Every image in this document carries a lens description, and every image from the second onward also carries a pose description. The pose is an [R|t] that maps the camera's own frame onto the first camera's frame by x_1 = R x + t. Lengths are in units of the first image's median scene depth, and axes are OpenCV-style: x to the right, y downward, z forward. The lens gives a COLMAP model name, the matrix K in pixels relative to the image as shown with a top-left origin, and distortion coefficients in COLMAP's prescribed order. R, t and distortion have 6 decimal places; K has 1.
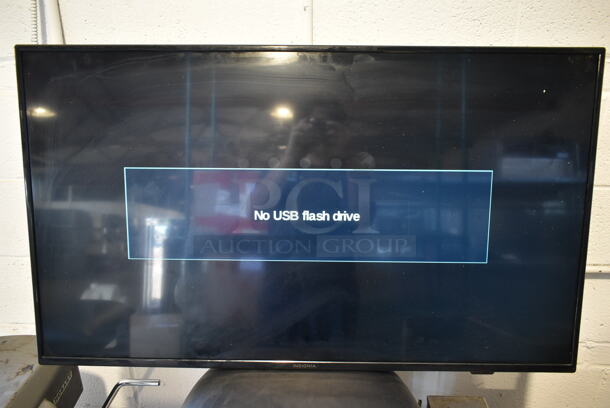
lens RADIAL K [[459.9, 0, 312.0], [0, 459.9, 203.1], [0, 0, 1]] dist [-0.004051, -0.000433]
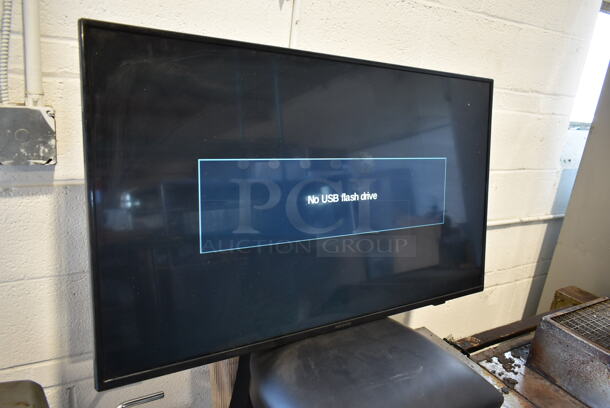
lens RADIAL K [[475.1, 0, 305.0], [0, 475.1, 204.0], [0, 0, 1]] dist [0.000440, -0.000658]
pose [[0.816474, -0.067019, 0.573480, -0.809934], [0.076950, 0.997011, 0.006959, 0.027941], [-0.572232, 0.038448, 0.819190, 0.040803]]
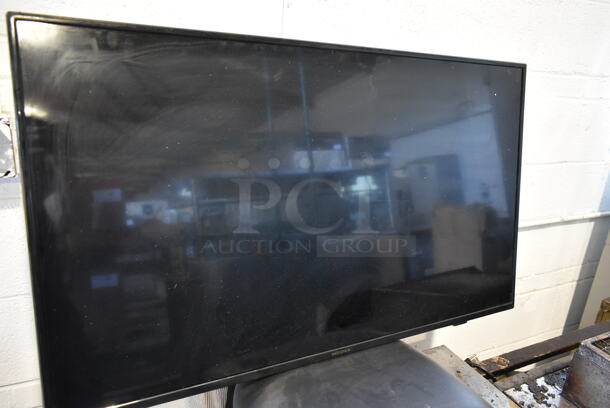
lens RADIAL K [[459.9, 0, 312.0], [0, 459.9, 203.1], [0, 0, 1]] dist [-0.004051, -0.000433]
pose [[0.866035, -0.093119, 0.491235, -0.576435], [0.090378, 0.995474, 0.029368, -0.017973], [-0.491747, 0.018963, 0.870532, 0.123004]]
